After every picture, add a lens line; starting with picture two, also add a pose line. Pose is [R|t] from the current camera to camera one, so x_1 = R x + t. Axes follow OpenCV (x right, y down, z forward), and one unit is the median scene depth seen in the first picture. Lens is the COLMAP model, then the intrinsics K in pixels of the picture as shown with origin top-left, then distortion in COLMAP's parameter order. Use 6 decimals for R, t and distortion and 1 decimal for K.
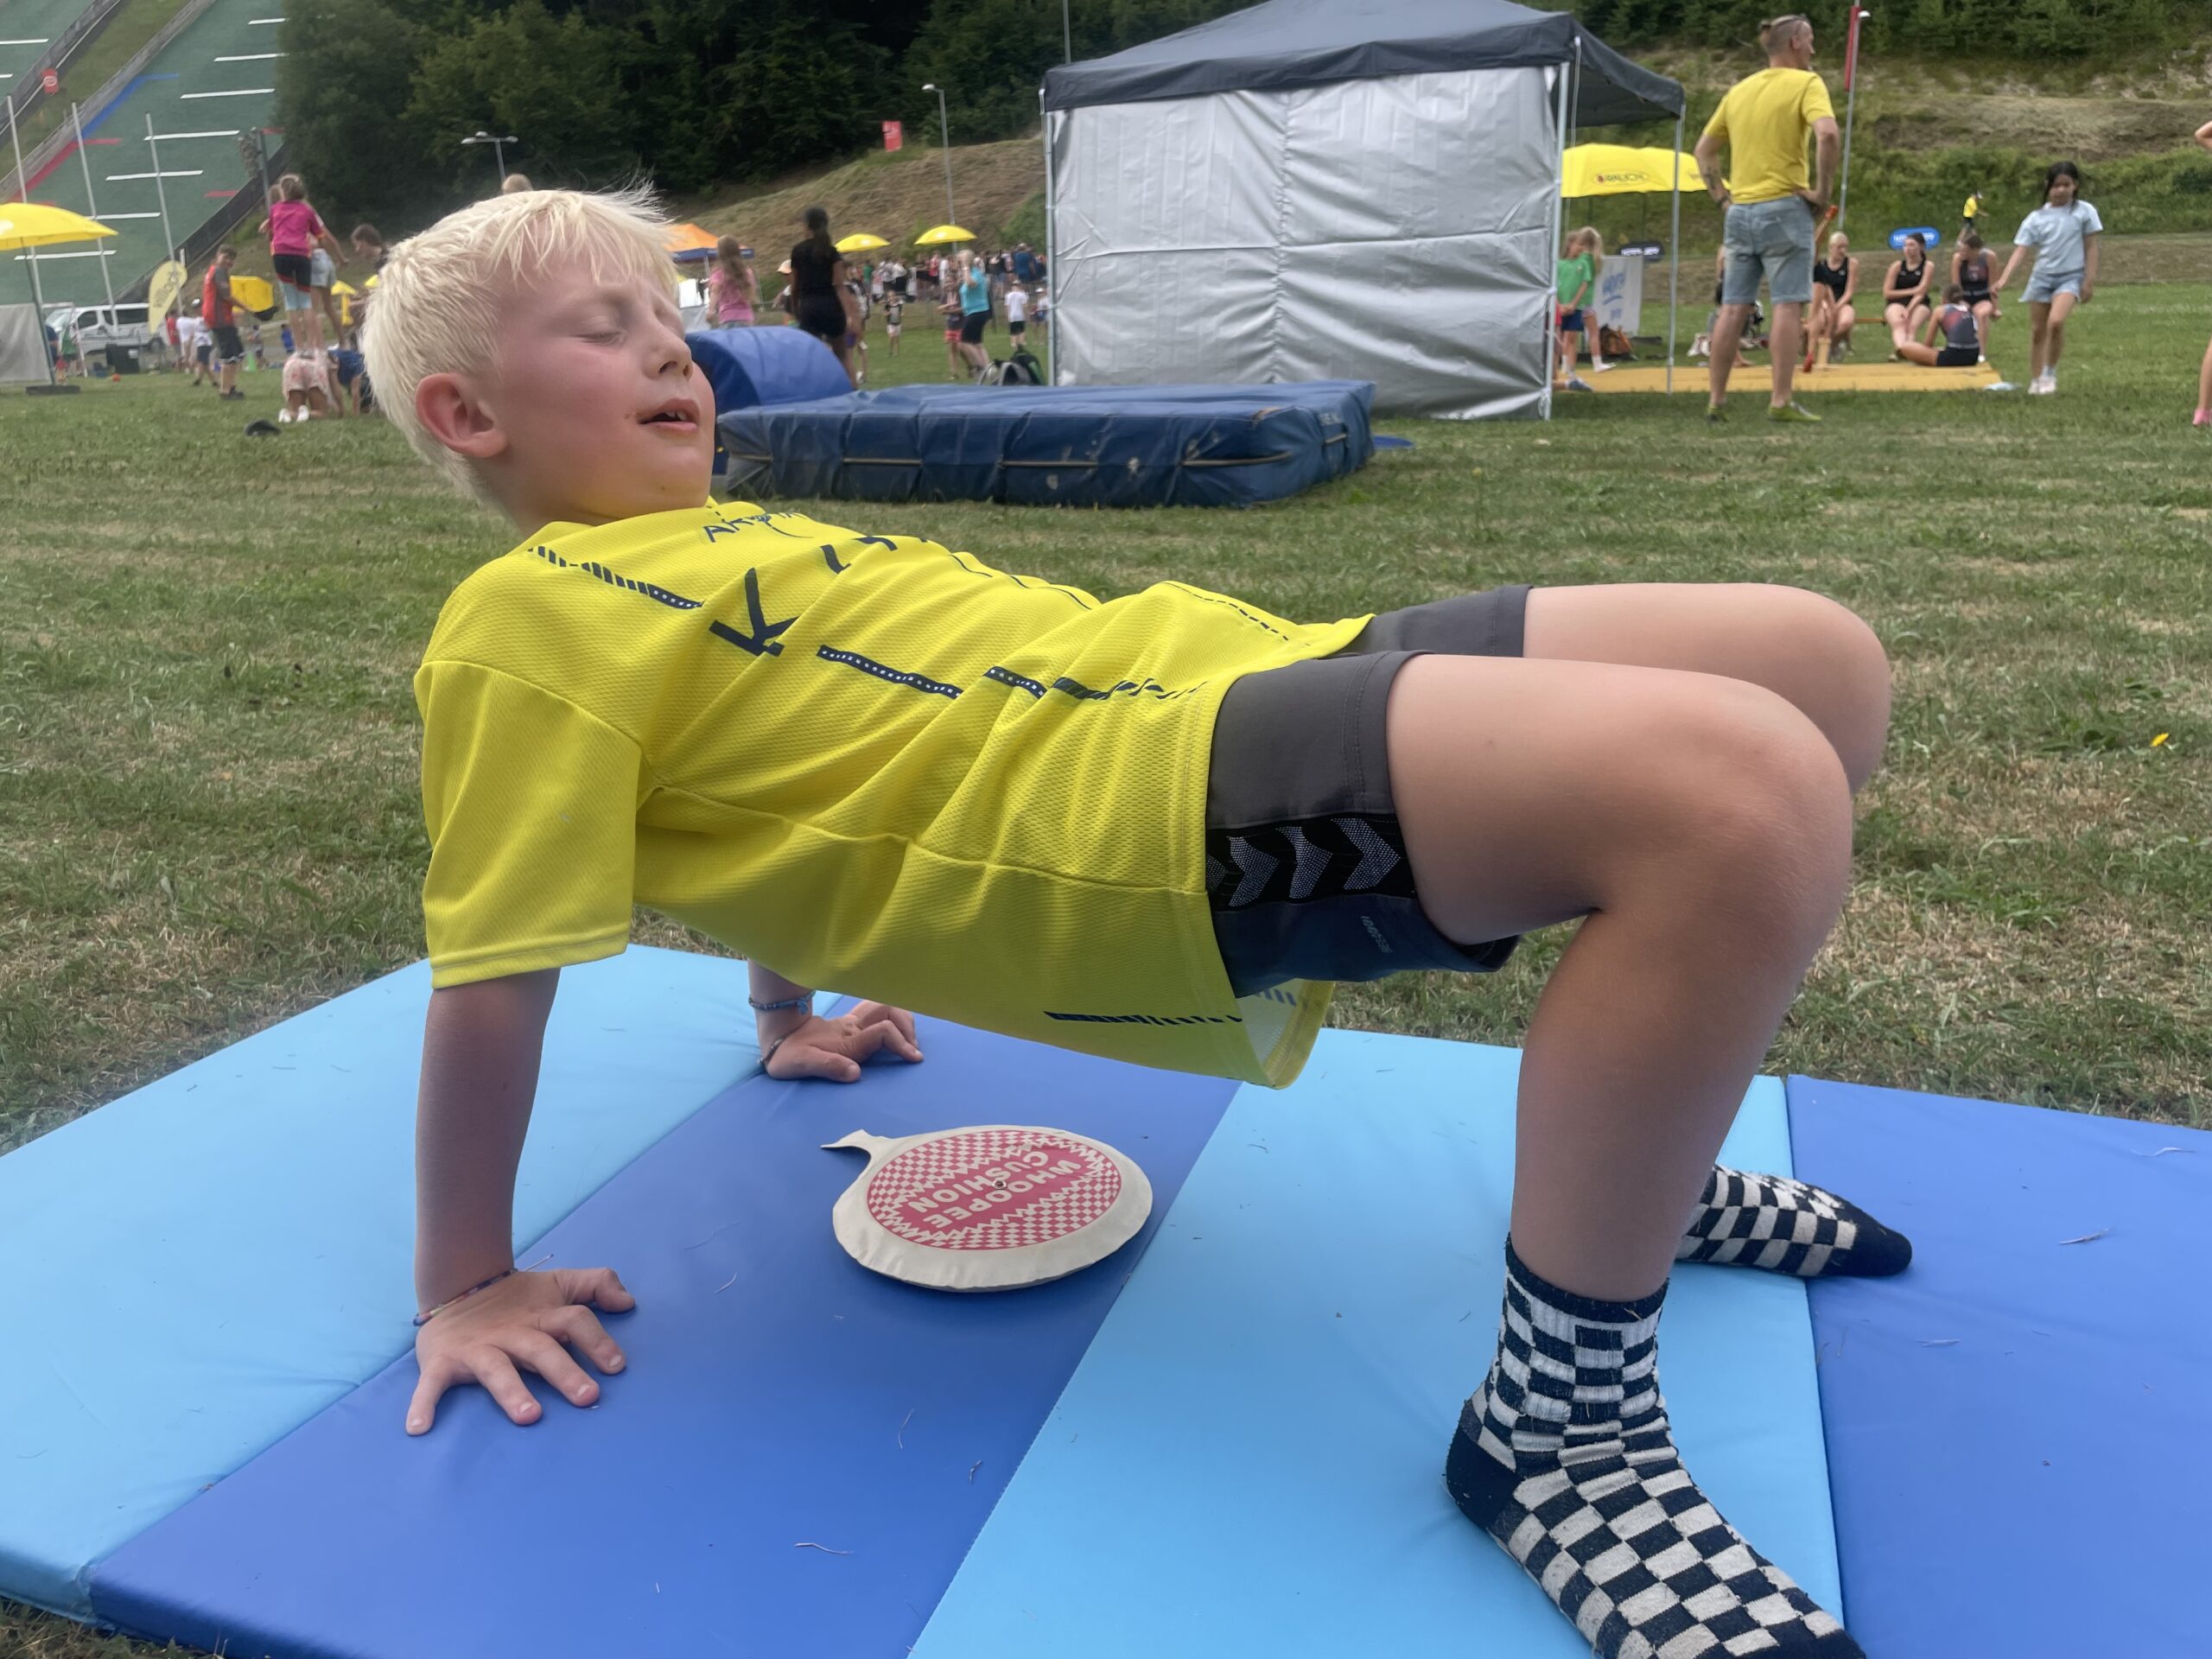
lens RADIAL K [[1667.9, 0, 1114.7], [0, 1667.9, 810.3], [0, 0, 1]] dist [0.085071, -0.108333]
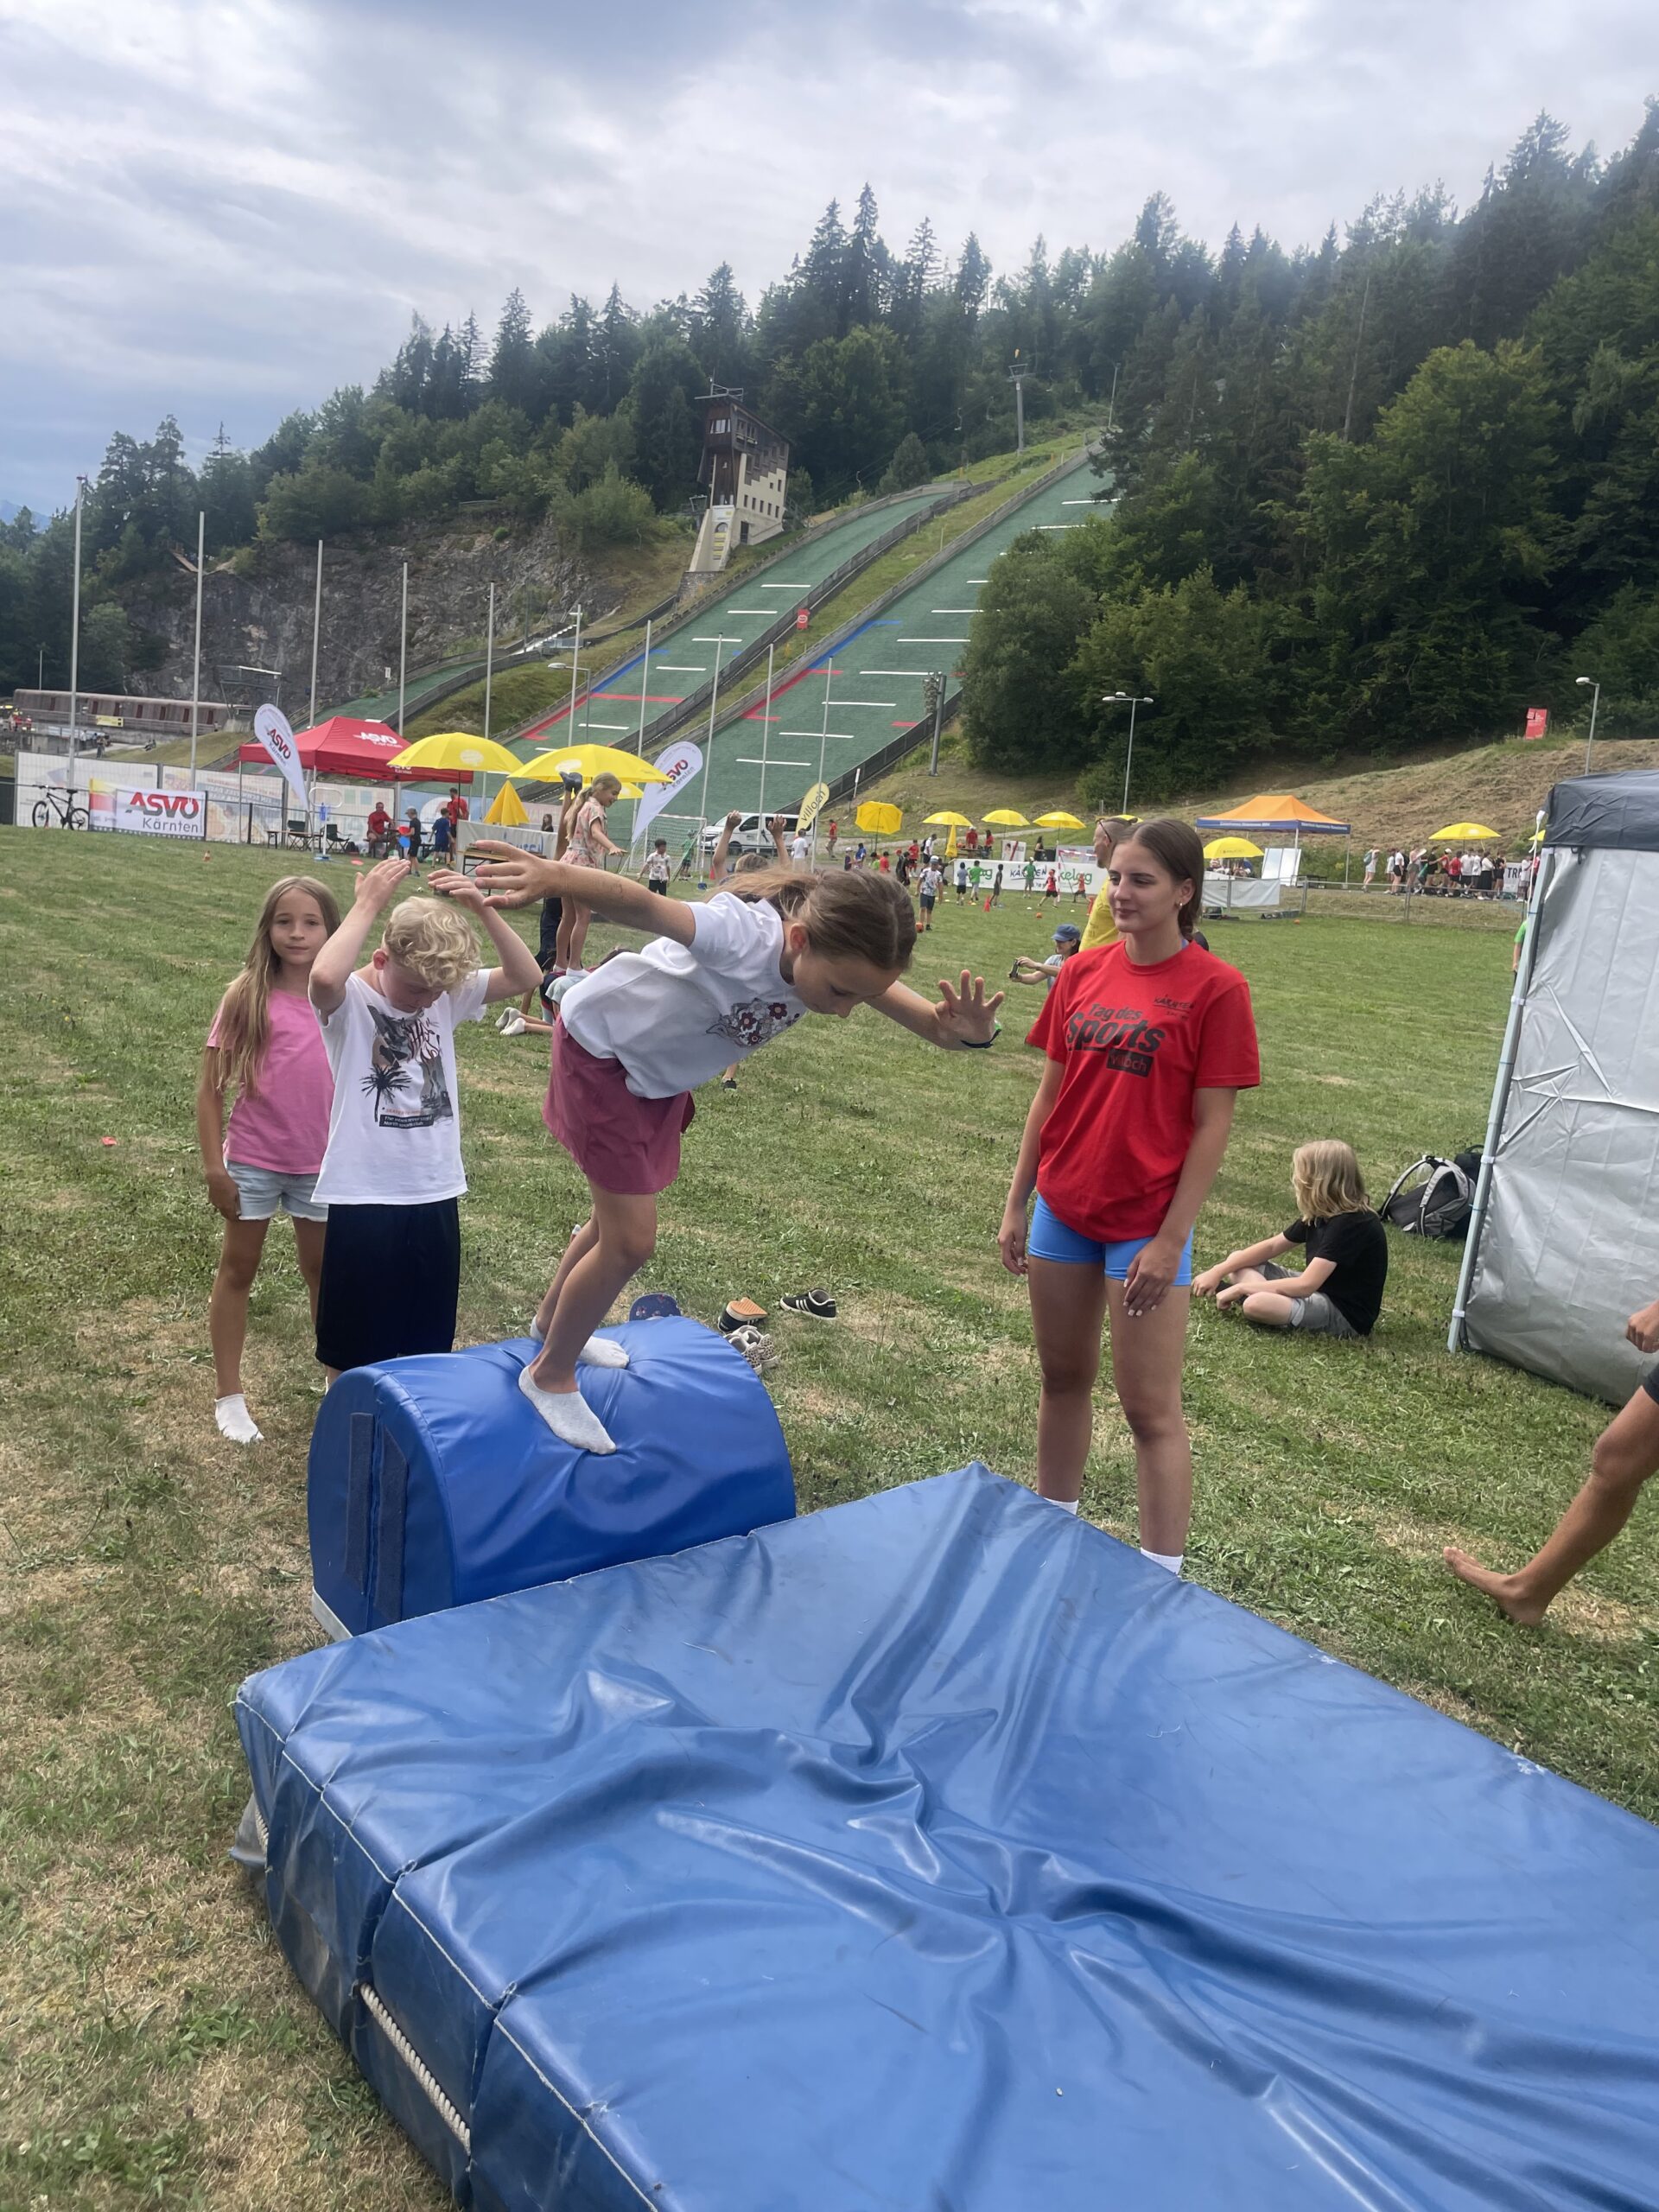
lens RADIAL K [[1667.9, 0, 854.4], [0, 1667.9, 1086.0], [0, 0, 1]] dist [0.085071, -0.108333]
pose [[0.870236, 0.183029, -0.457374, 0.006223], [-0.249872, 0.964124, -0.089609, -0.042134], [0.424564, 0.192266, 0.884748, 0.076685]]
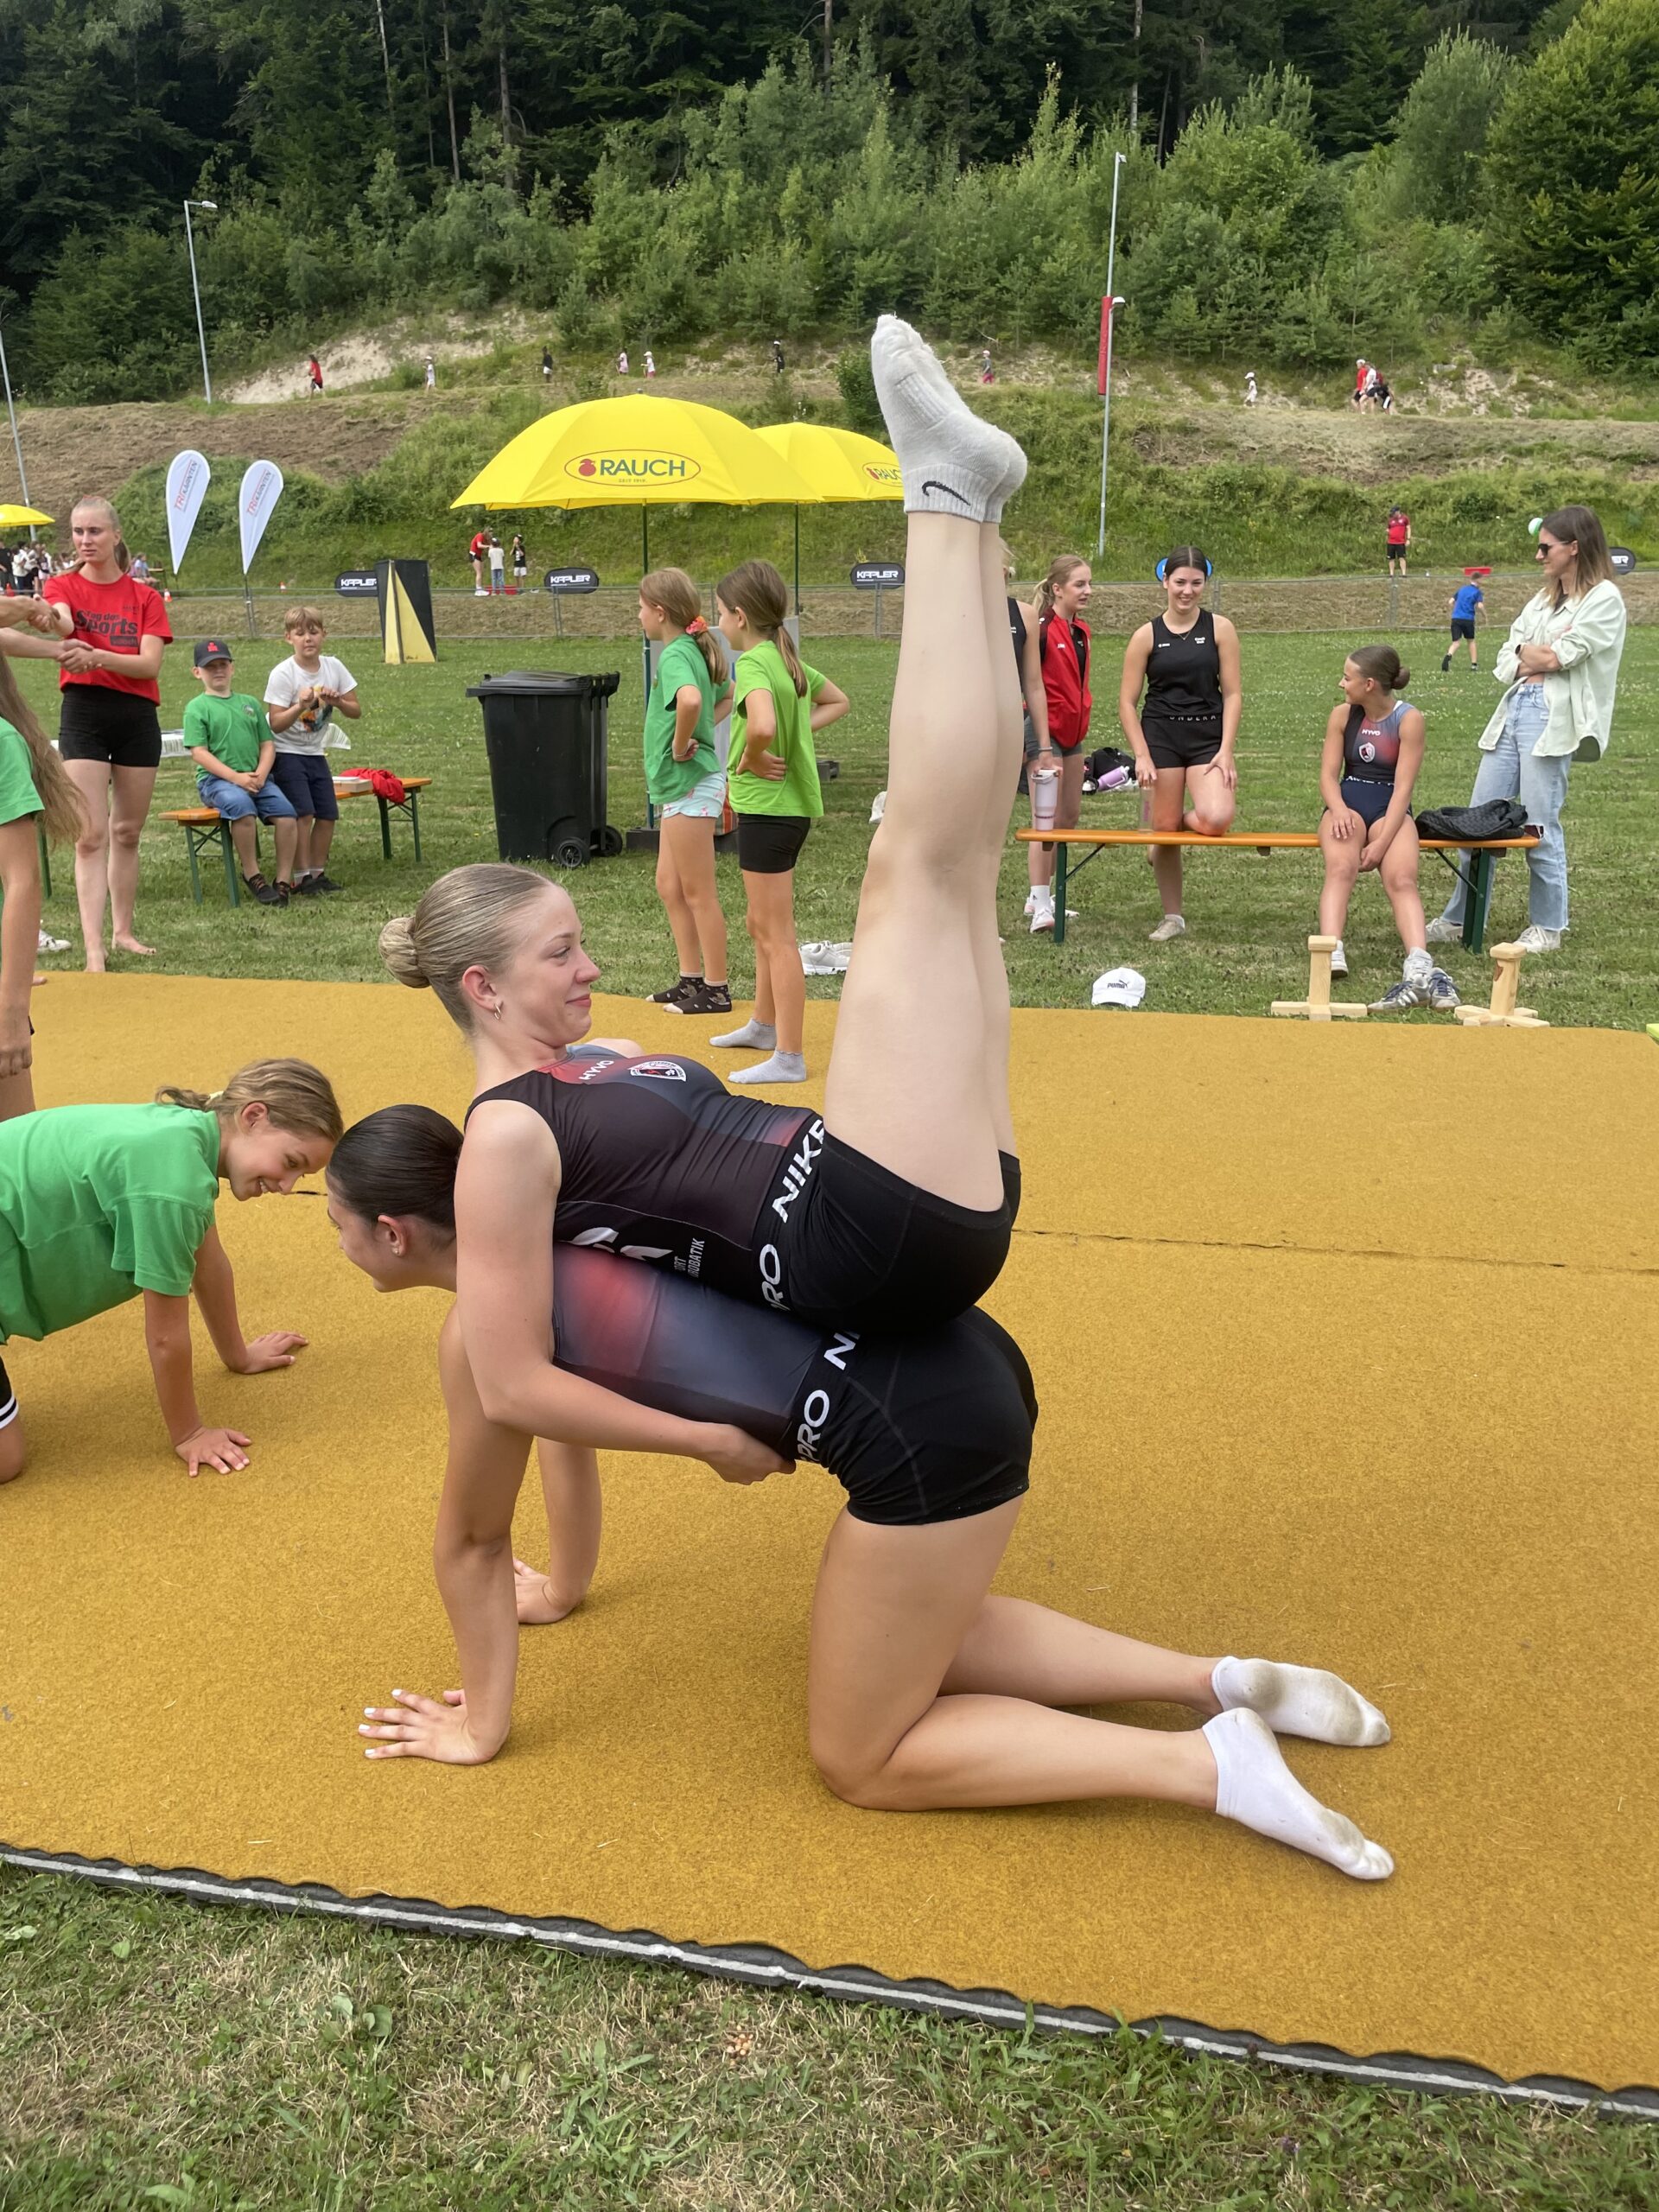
lens RADIAL K [[1667.9, 0, 806.6], [0, 1667.9, 1079.1], [0, 0, 1]] dist [0.085071, -0.108333]
pose [[0.974589, -0.039601, 0.220474, 0.085538], [0.042495, 0.999061, -0.008394, -0.077746], [-0.219934, 0.017549, 0.975357, 0.208918]]
